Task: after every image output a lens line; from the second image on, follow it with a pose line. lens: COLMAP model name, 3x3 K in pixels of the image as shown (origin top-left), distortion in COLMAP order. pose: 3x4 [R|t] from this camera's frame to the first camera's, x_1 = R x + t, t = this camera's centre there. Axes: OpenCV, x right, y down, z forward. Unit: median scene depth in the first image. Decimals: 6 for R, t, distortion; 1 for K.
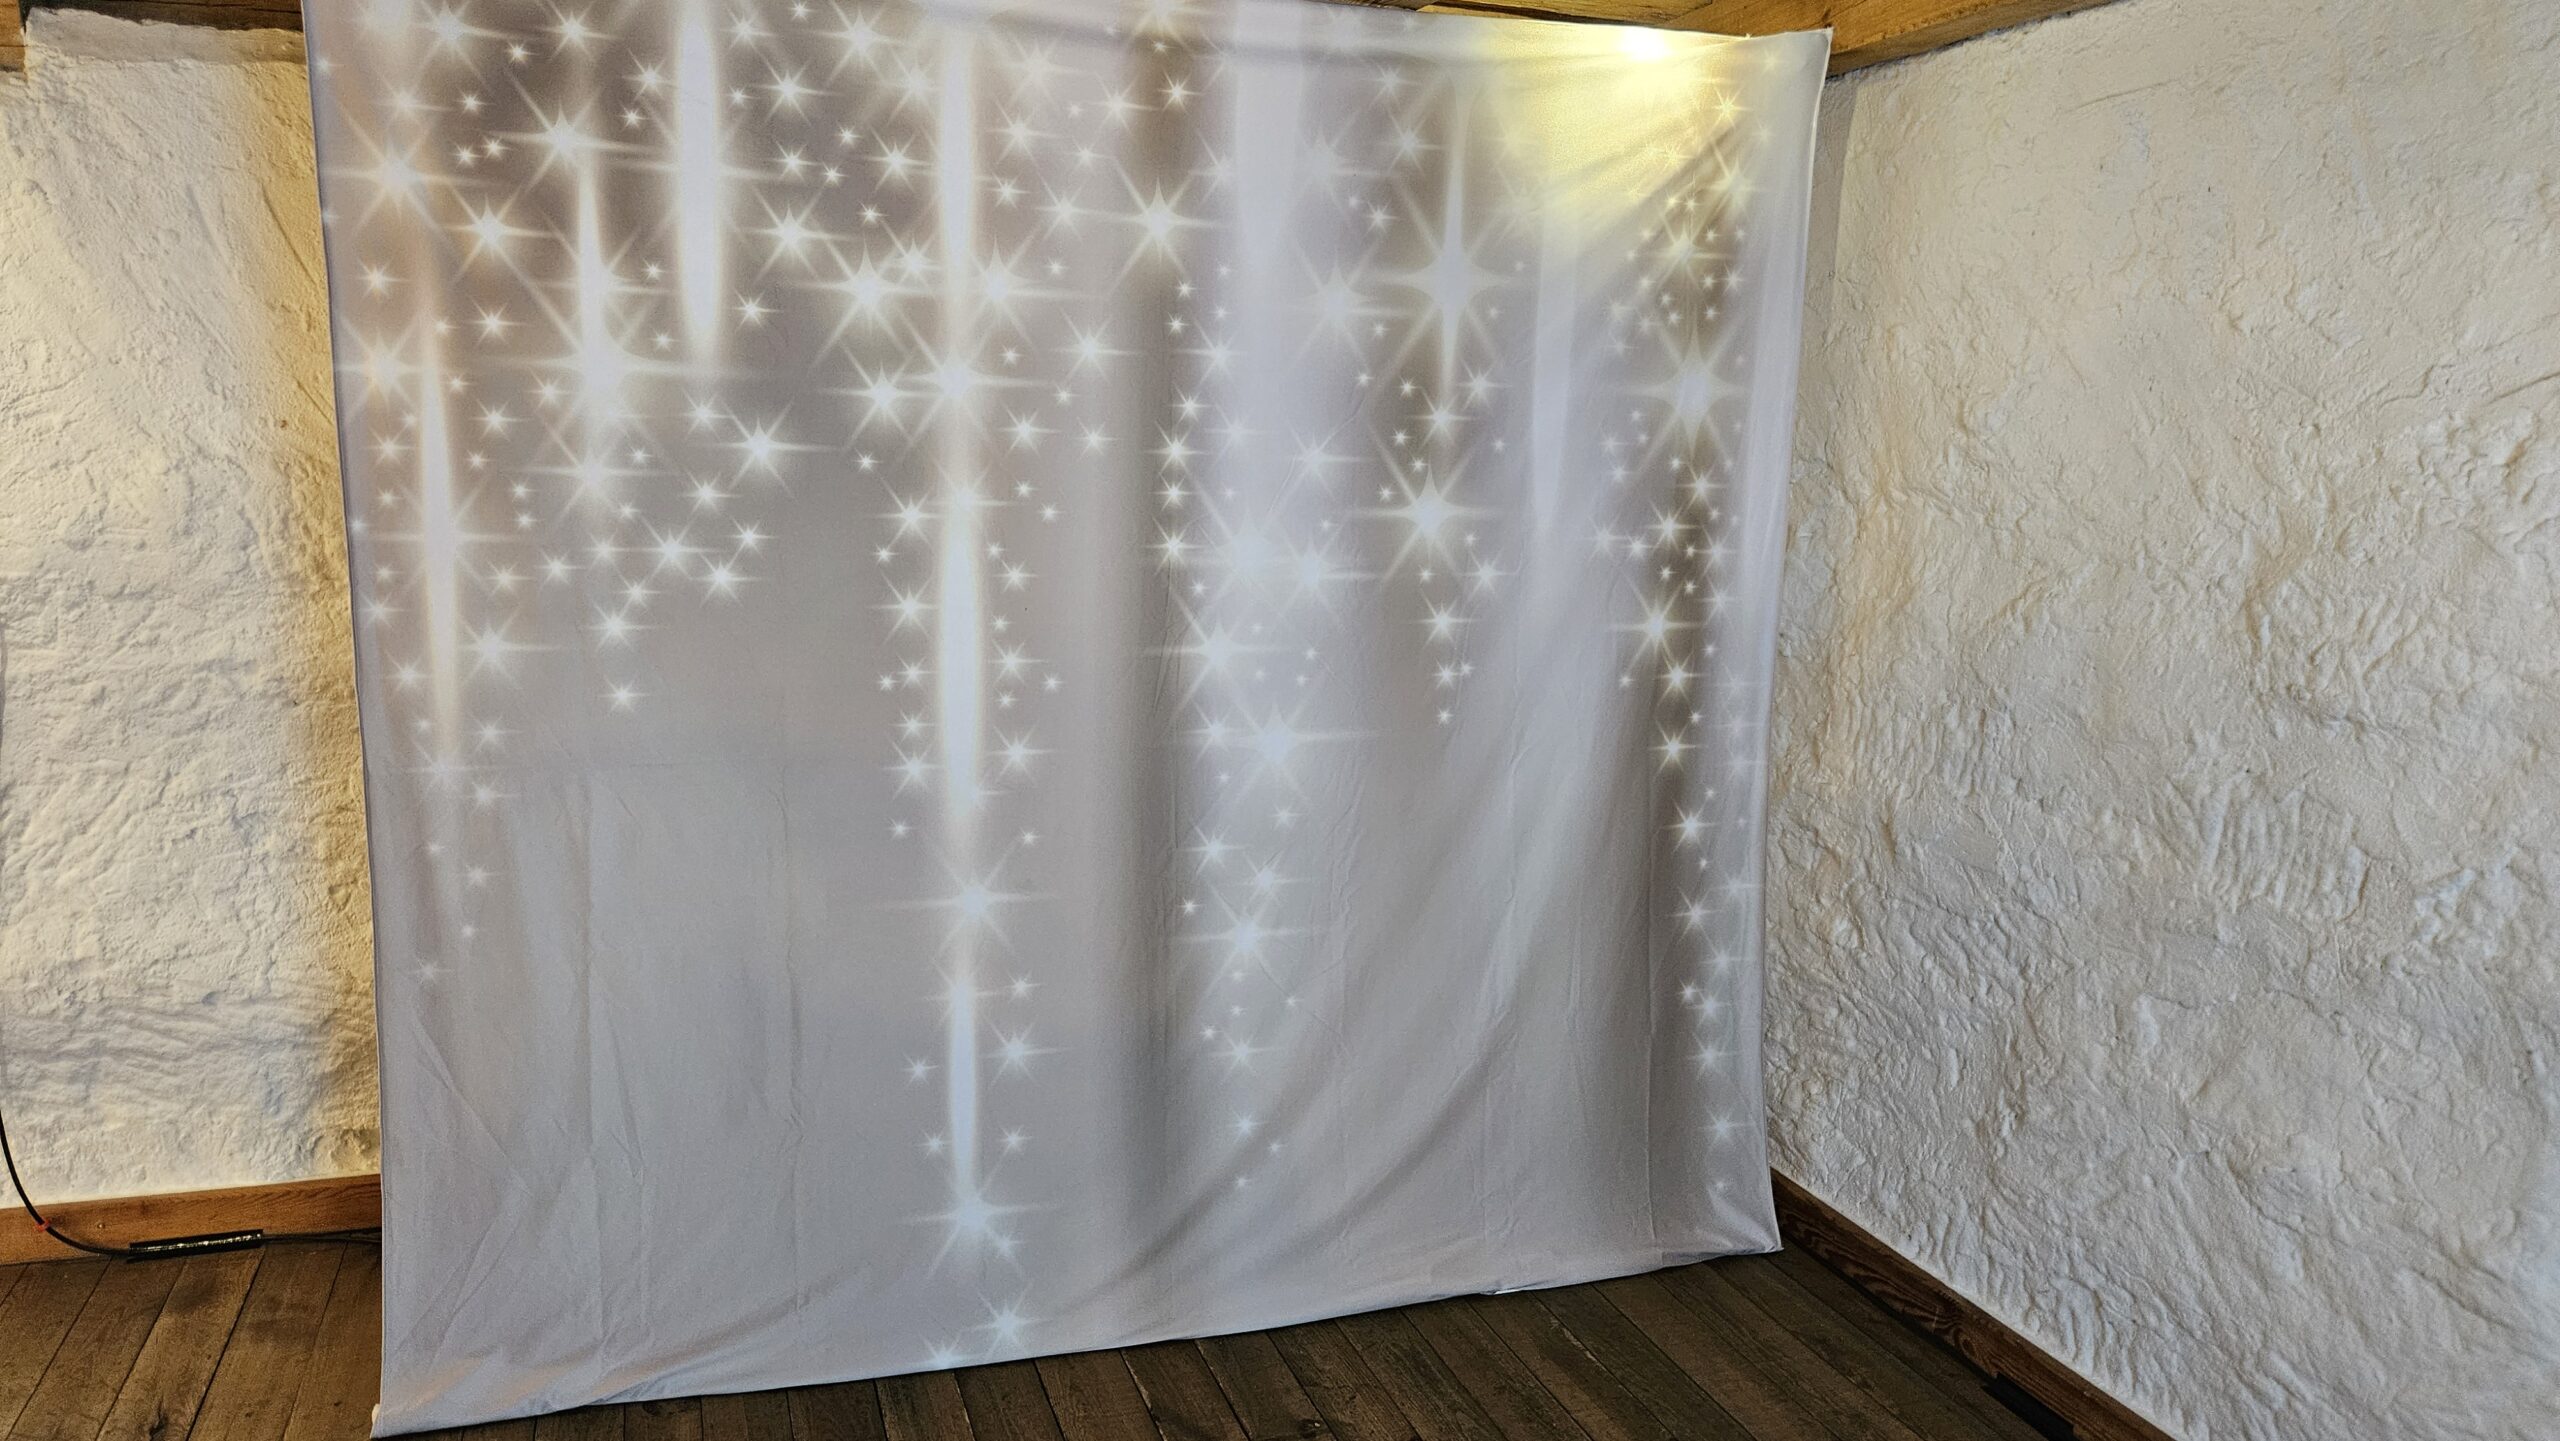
lens RADIAL K [[1711.3, 0, 1233.6], [0, 1711.3, 729.1], [0, 0, 1]] dist [0.075226, -0.067606]
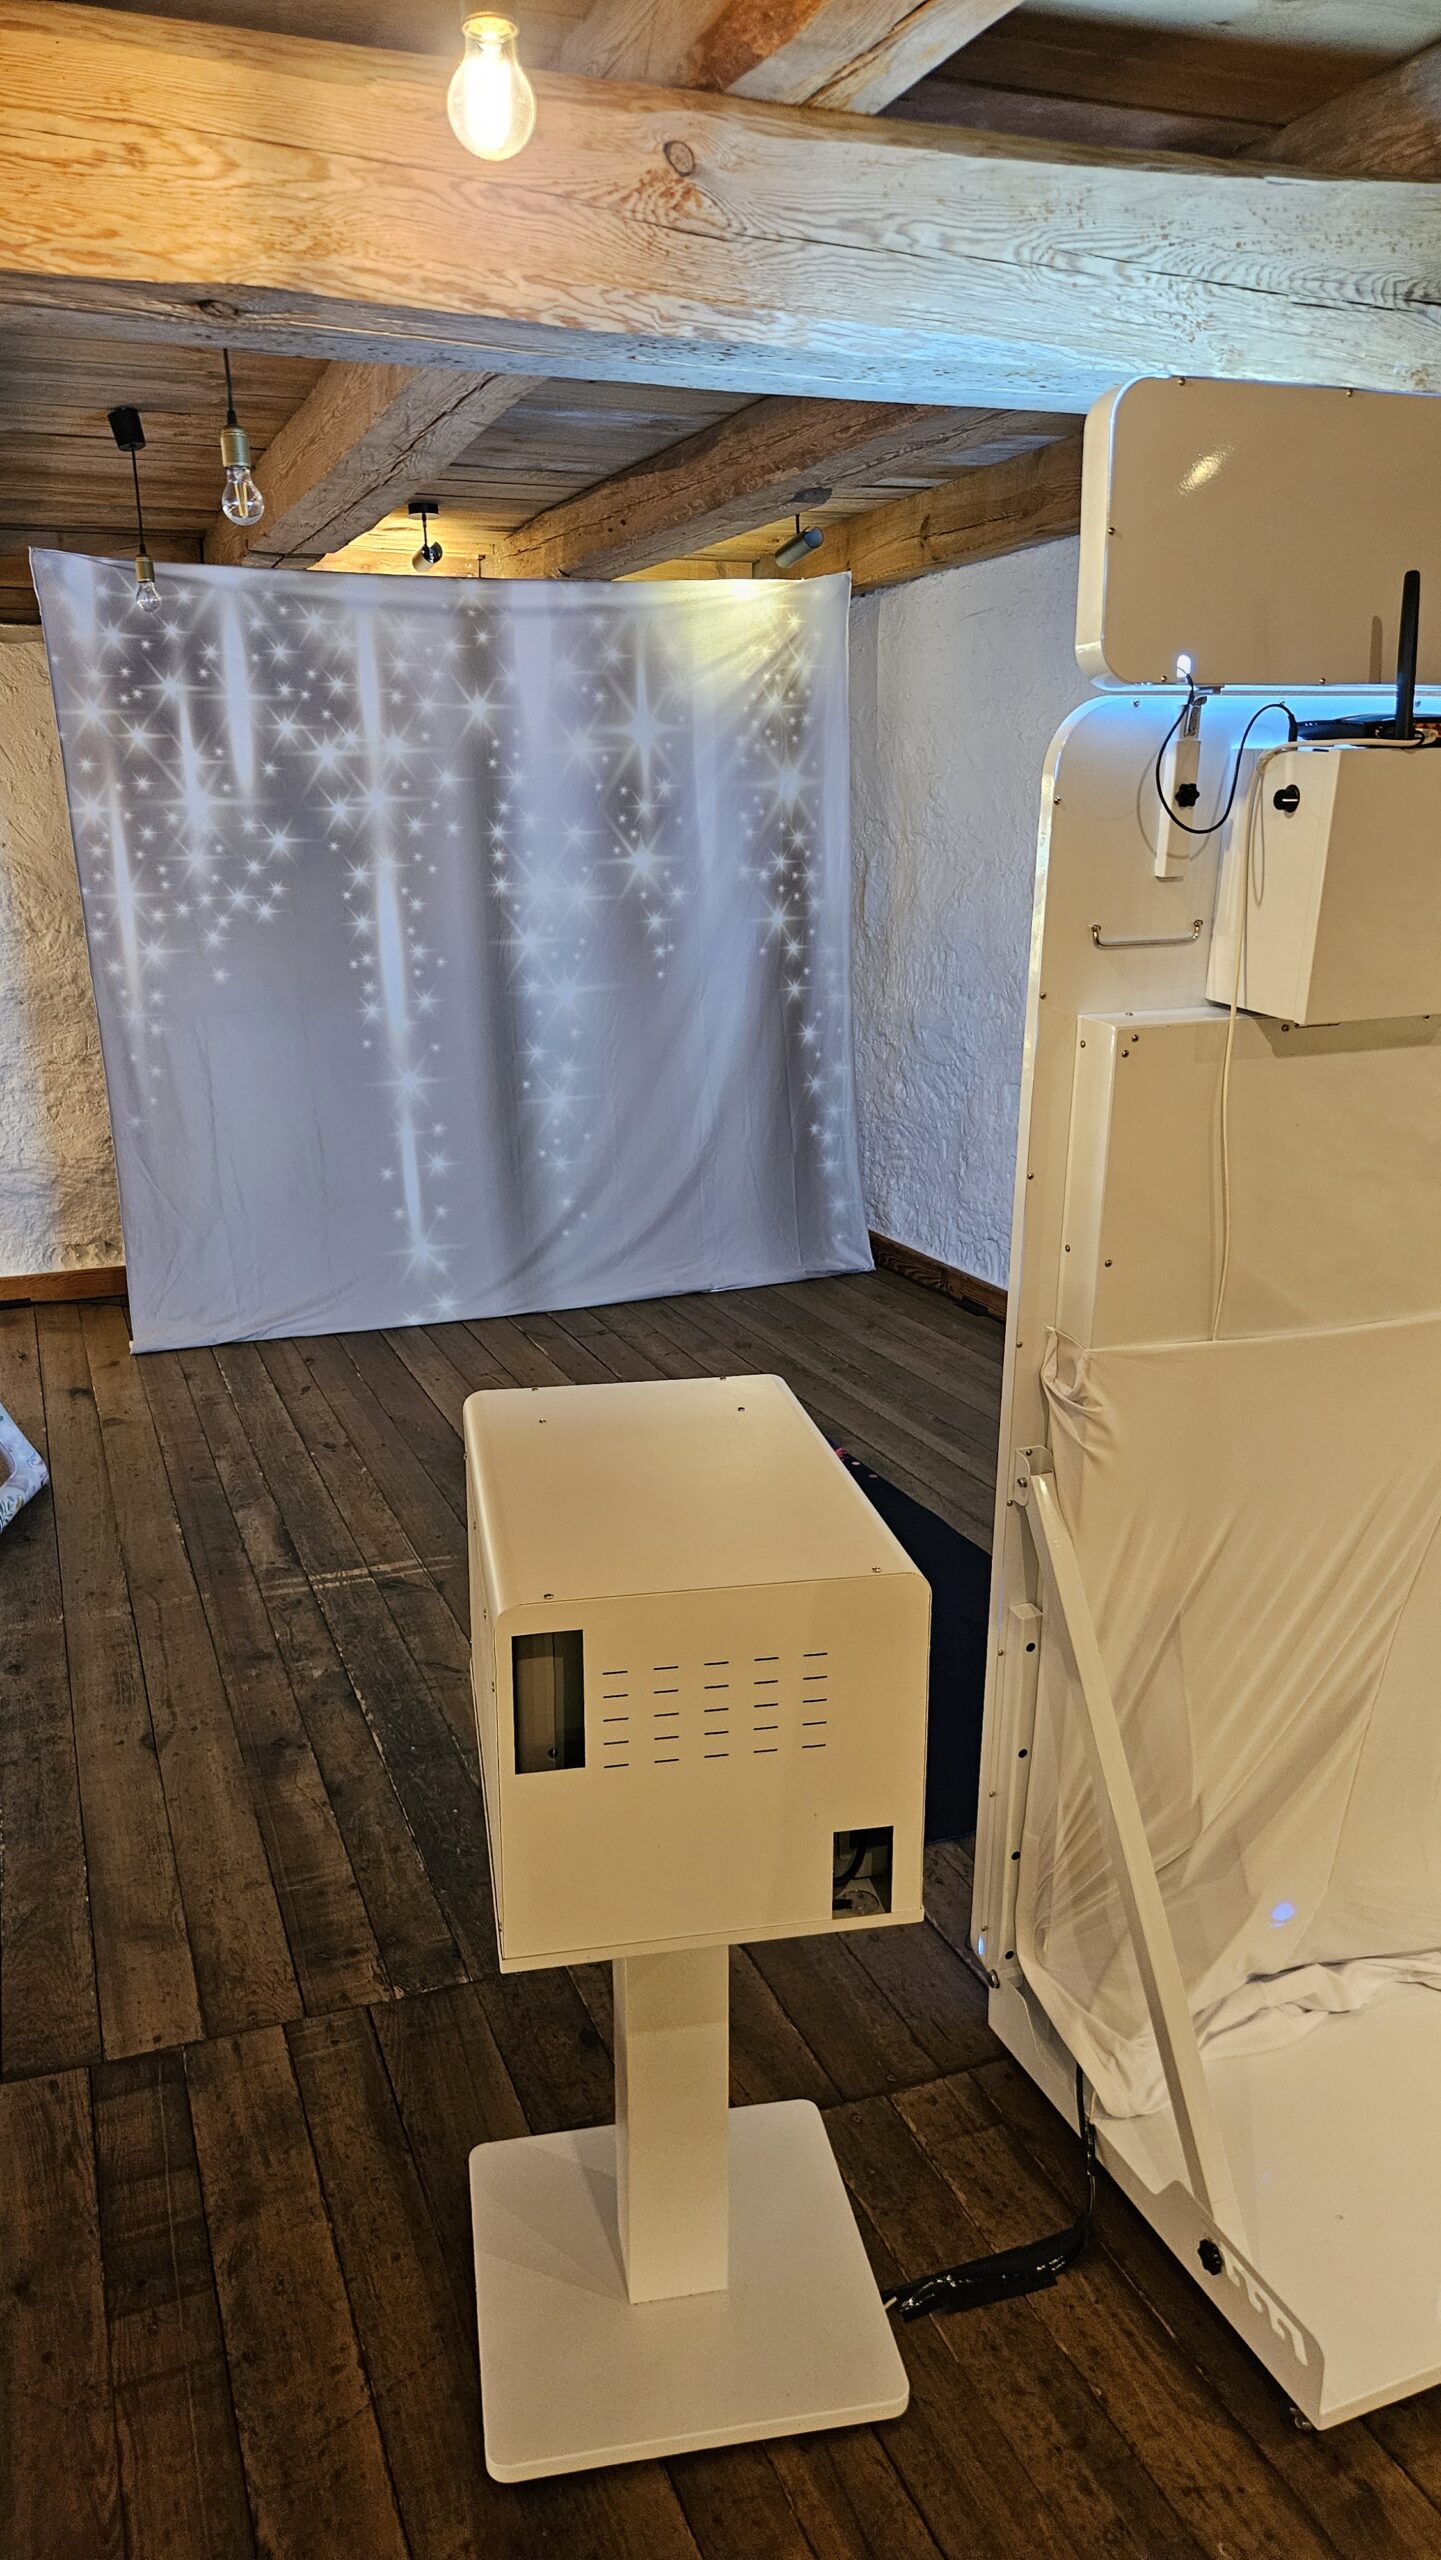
lens RADIAL K [[1665.2, 0, 707.2], [0, 1665.2, 1265.8], [0, 0, 1]] dist [0.074317, -0.061520]
pose [[0.996818, -0.068611, 0.040581, 0.083287], [0.065082, 0.994448, 0.082695, 0.163752], [-0.046030, -0.079790, 0.995748, -0.824841]]
